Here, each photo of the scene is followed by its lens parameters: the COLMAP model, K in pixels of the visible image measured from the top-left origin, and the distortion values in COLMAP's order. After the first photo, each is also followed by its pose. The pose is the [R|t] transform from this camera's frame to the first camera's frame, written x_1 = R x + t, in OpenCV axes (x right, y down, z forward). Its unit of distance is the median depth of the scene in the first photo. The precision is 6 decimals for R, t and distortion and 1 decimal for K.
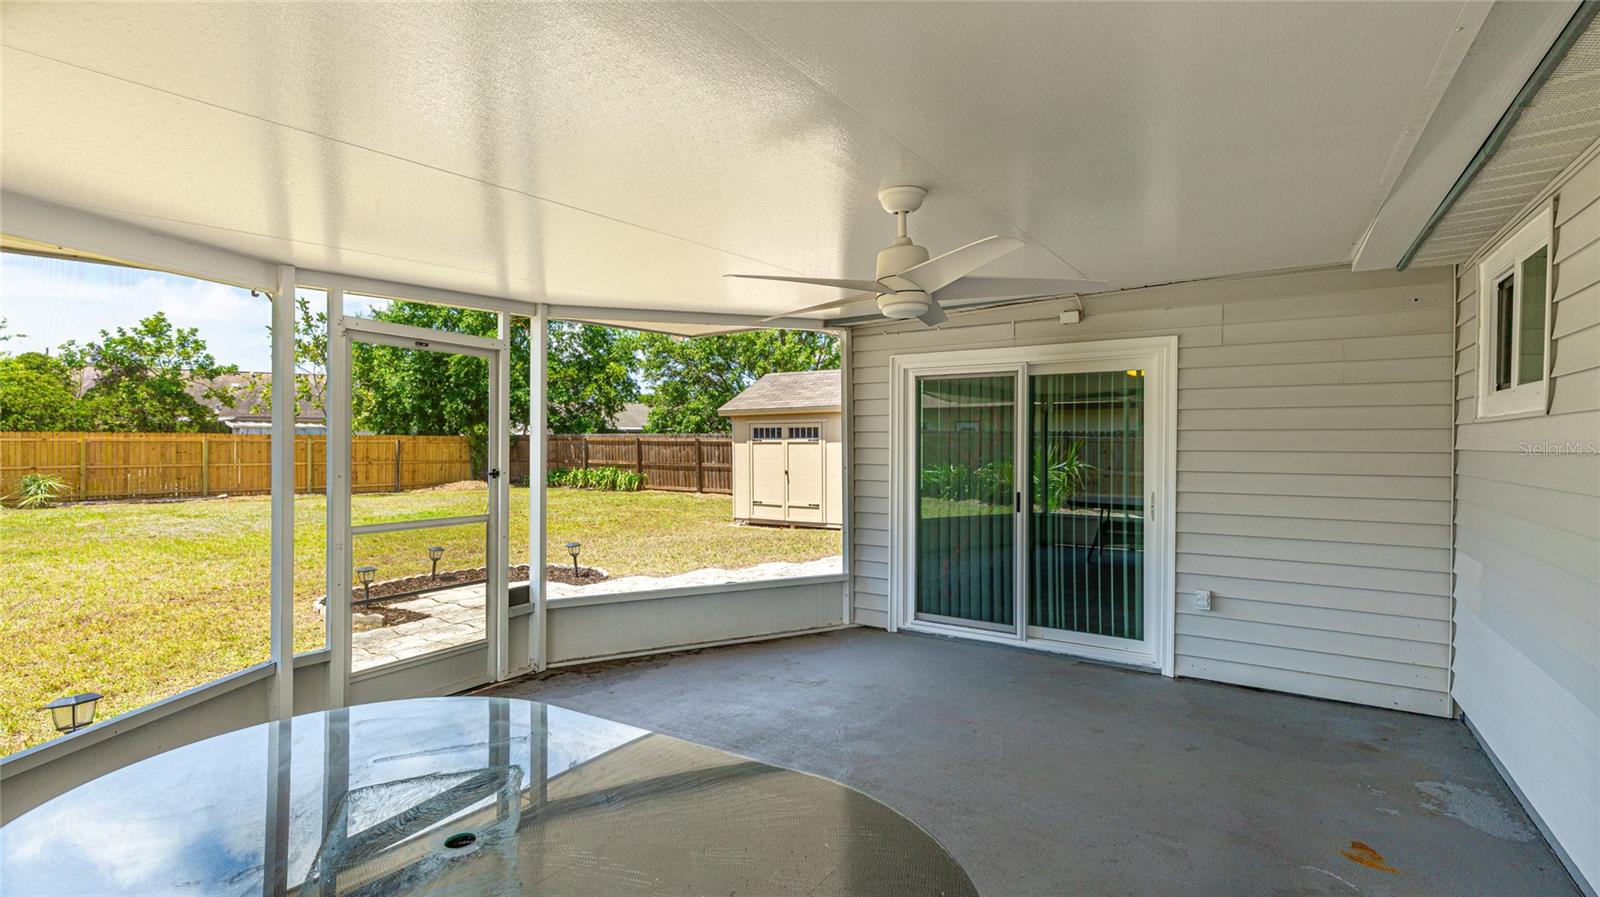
lens RADIAL K [[731.4, 0, 800.0], [0, 731.4, 448.5], [0, 0, 1]] dist [0.000046, 0.000102]
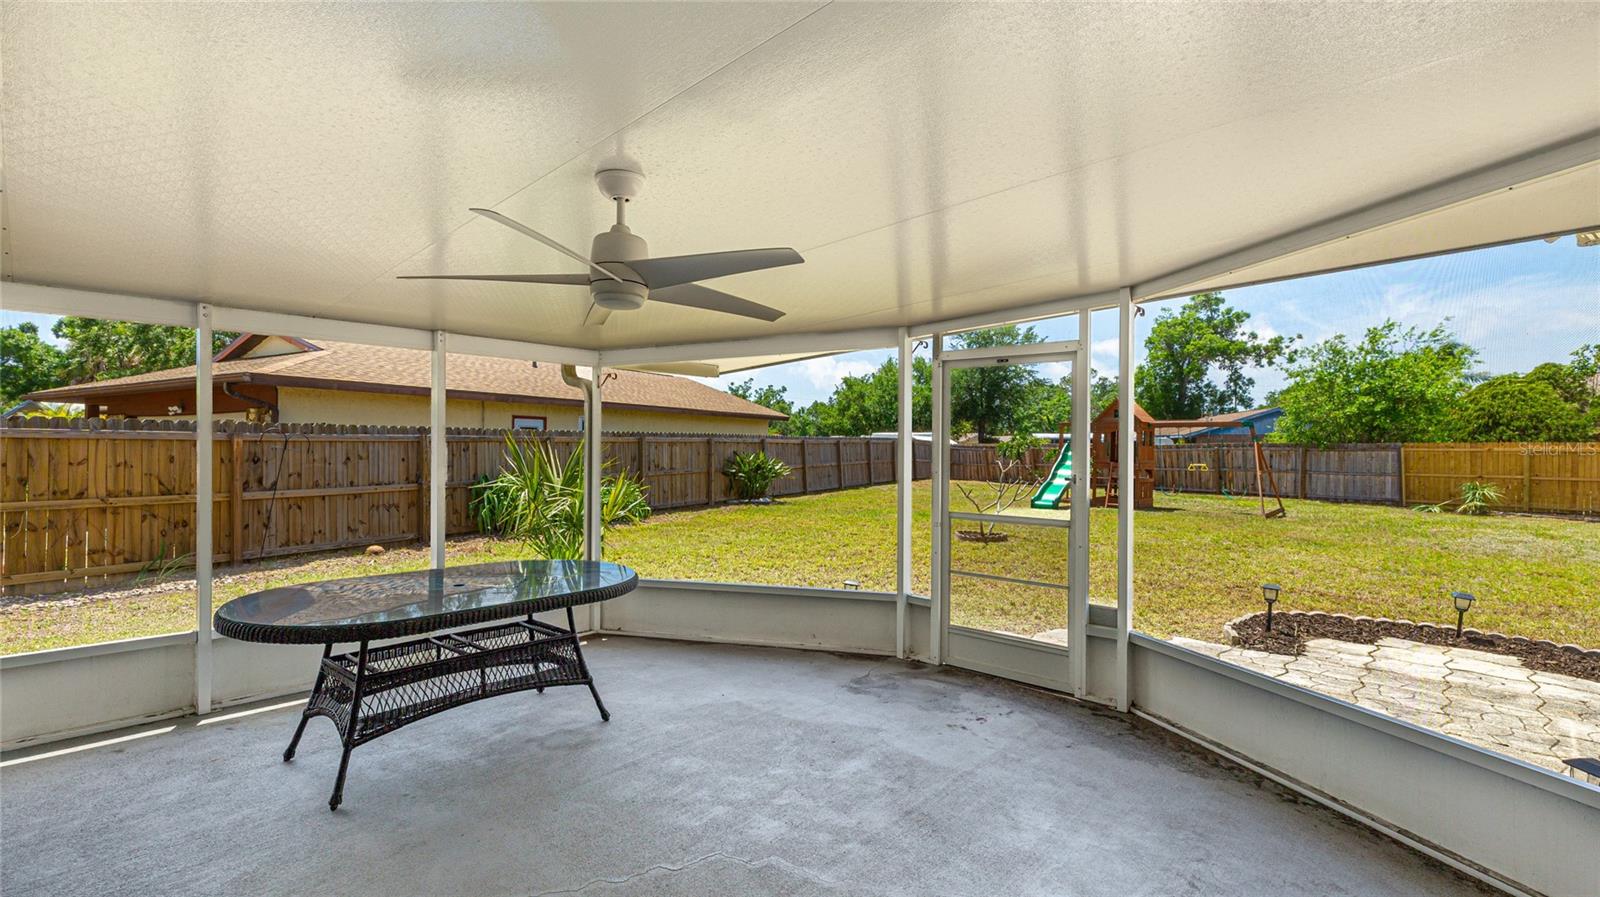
lens RADIAL K [[731.4, 0, 800.0], [0, 731.4, 448.5], [0, 0, 1]] dist [0.000046, 0.000102]
pose [[-0.194006, -0.002053, -0.980998, 0.534034], [-0.014180, 0.999899, 0.000711, -0.003087], [0.980898, 0.014048, -0.194015, 0.733080]]
